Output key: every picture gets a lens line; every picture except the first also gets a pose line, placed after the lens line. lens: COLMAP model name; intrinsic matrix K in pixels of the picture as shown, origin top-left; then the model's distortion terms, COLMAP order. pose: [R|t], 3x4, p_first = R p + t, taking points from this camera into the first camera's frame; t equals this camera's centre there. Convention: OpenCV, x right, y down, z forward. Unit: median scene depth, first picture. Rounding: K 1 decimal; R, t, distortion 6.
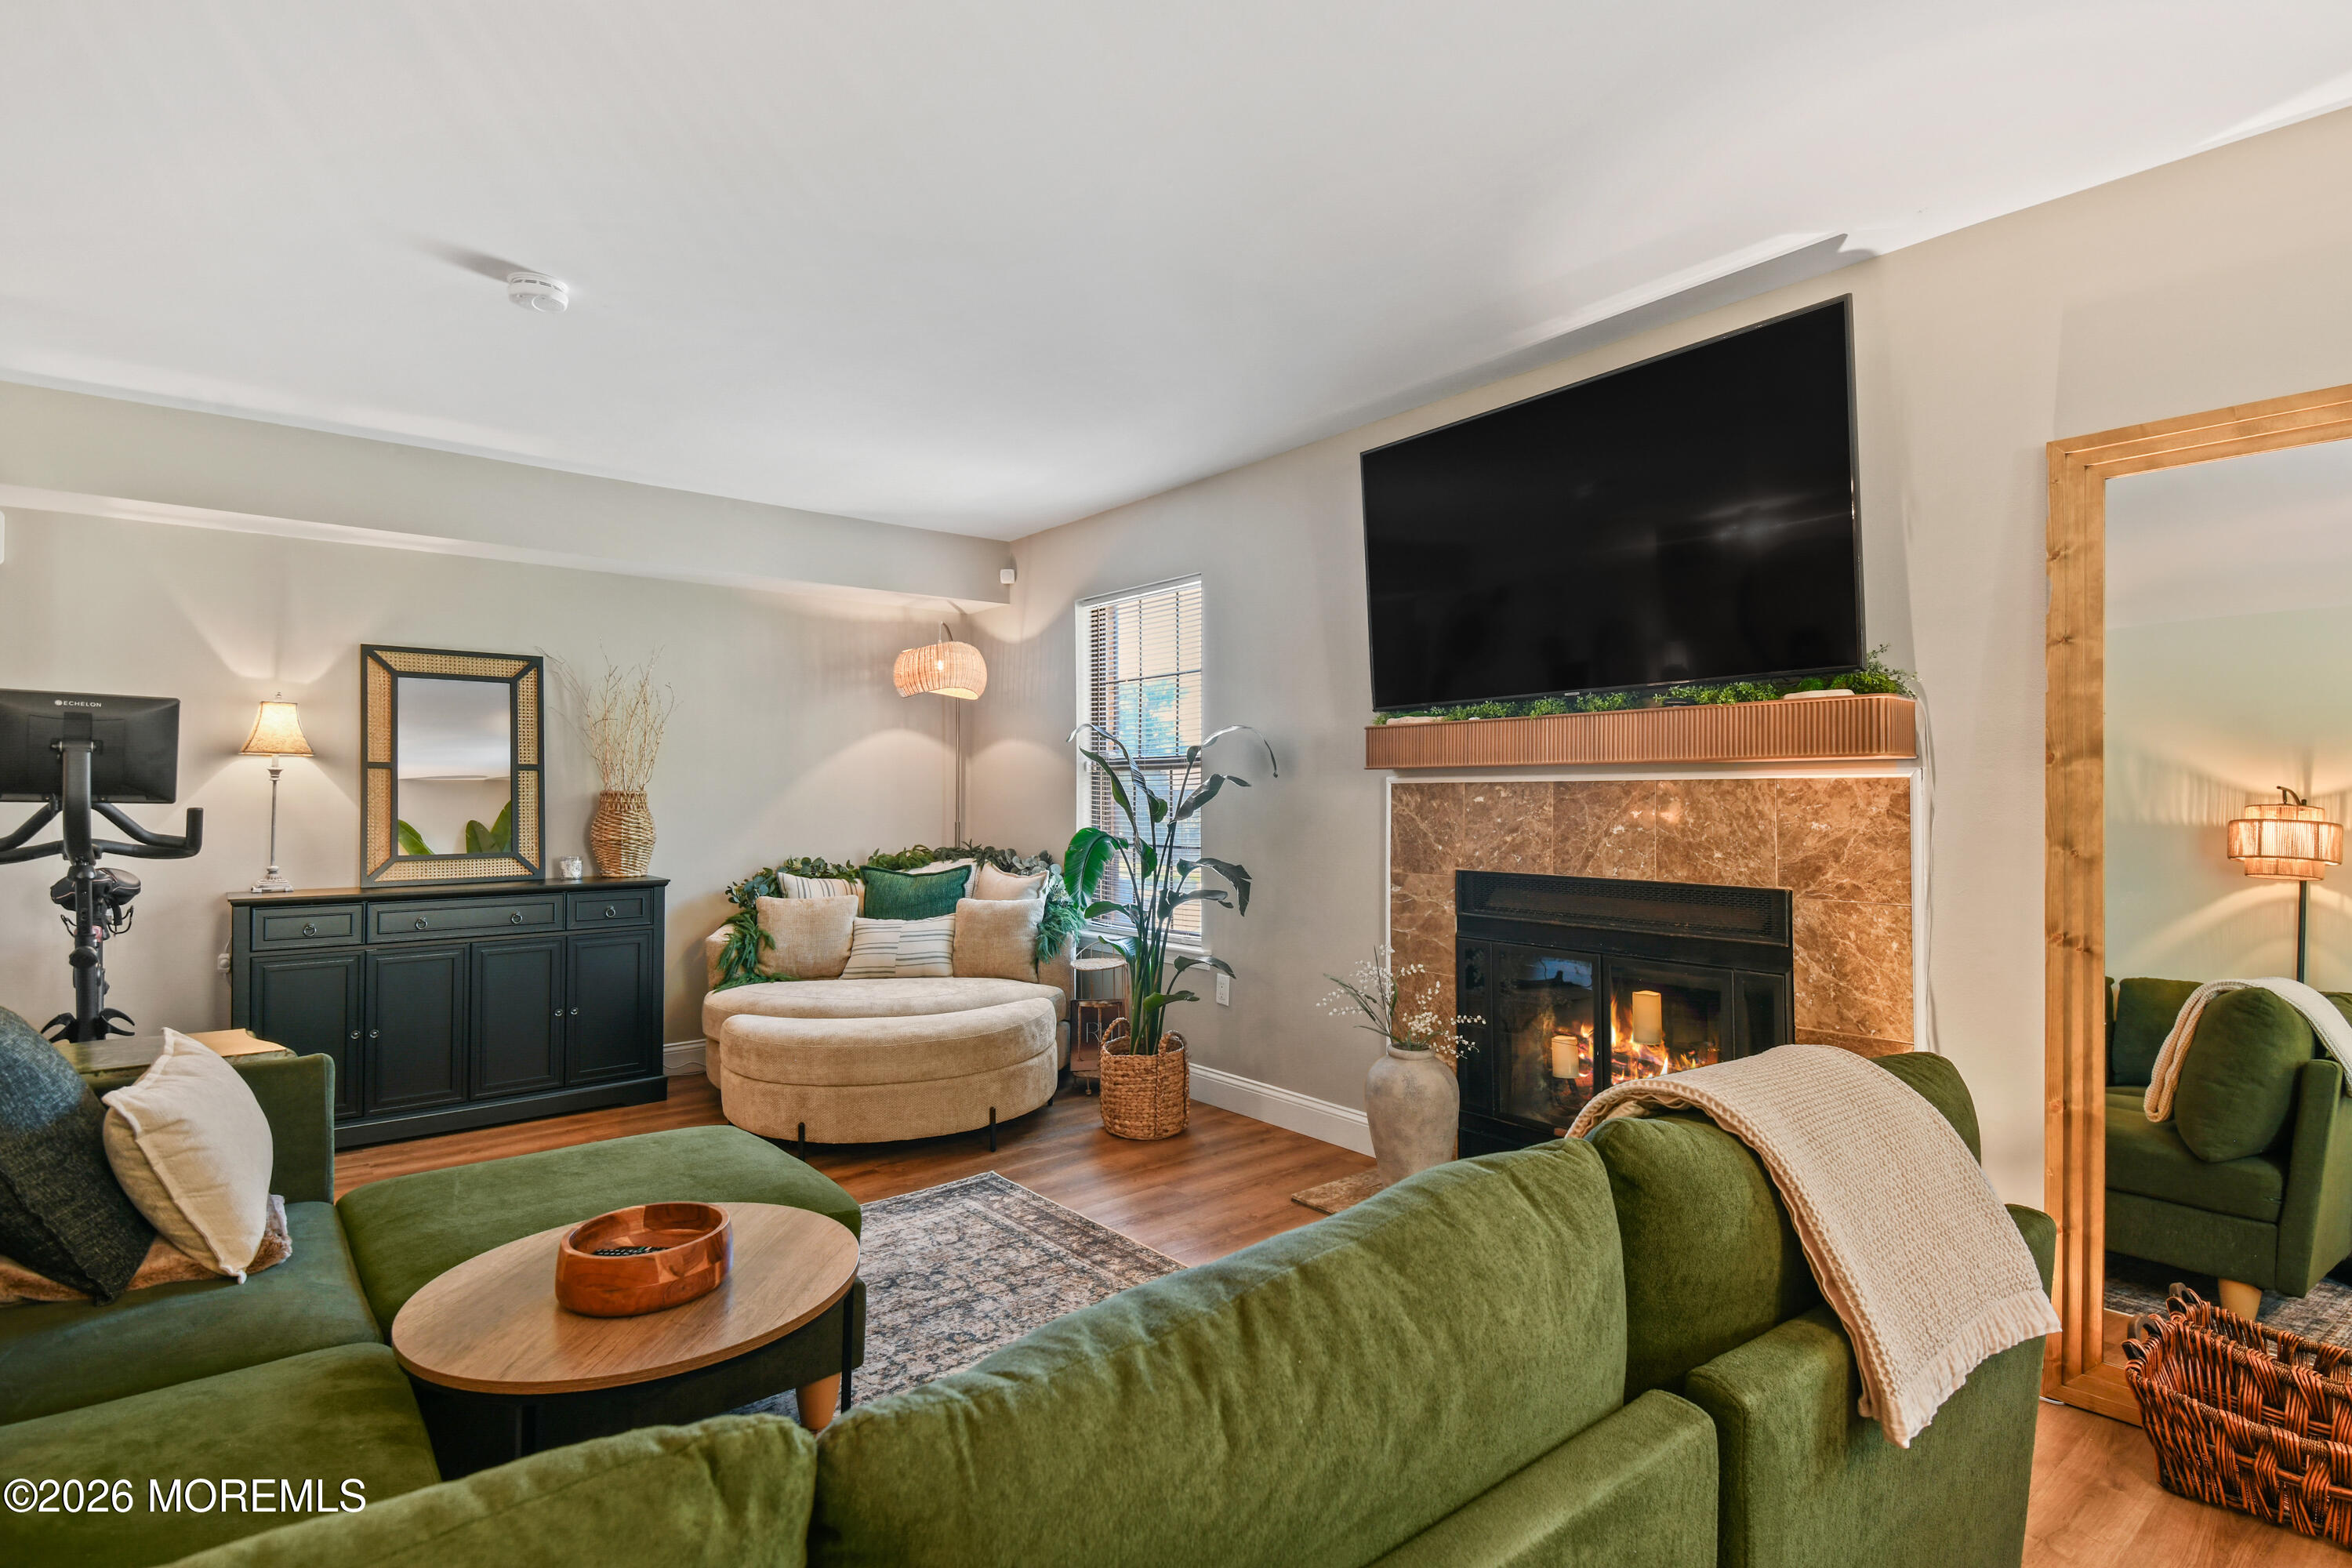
lens RADIAL K [[1170.3, 0, 1181.9], [0, 1170.3, 778.8], [0, 0, 1]] dist [0.001291, -0.002471]
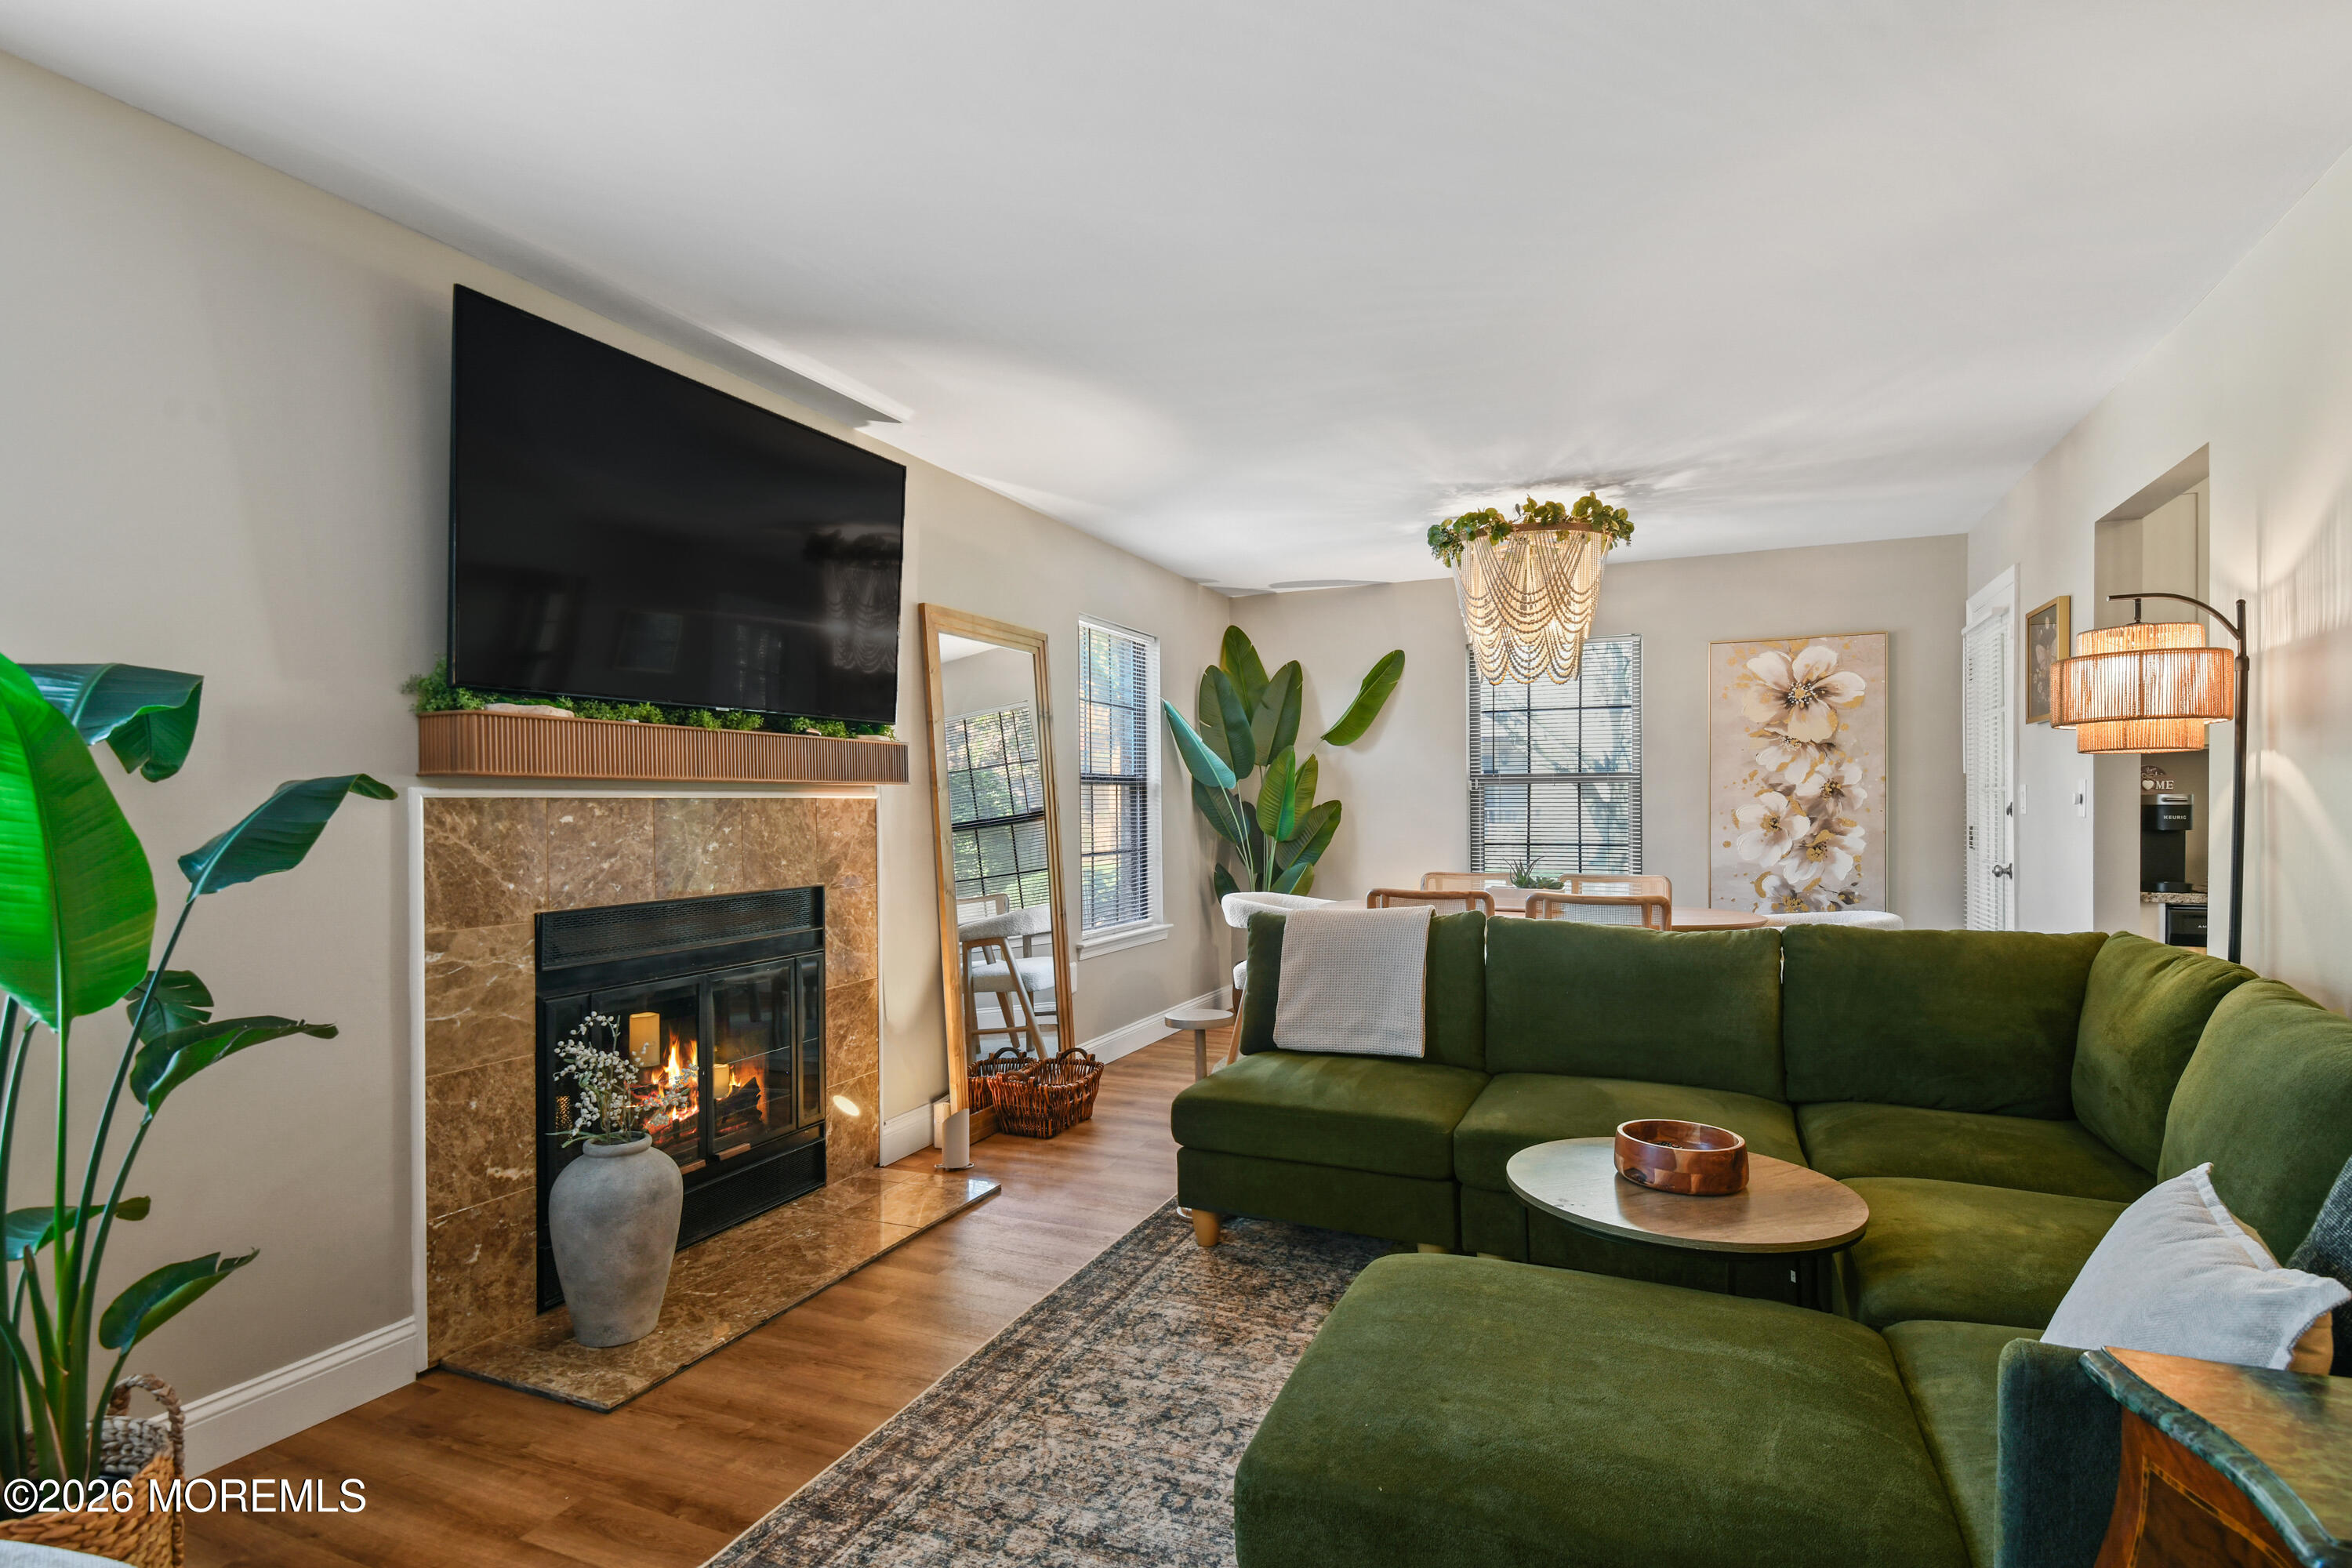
lens RADIAL K [[1170.3, 0, 1210.6], [0, 1170.3, 822.8], [0, 0, 1]] dist [0.001291, -0.002471]
pose [[-0.478716, -0.007347, 0.877939, -0.688895], [-0.001288, 0.999970, 0.007666, 0.014145], [-0.877969, 0.002539, -0.478711, 1.055466]]
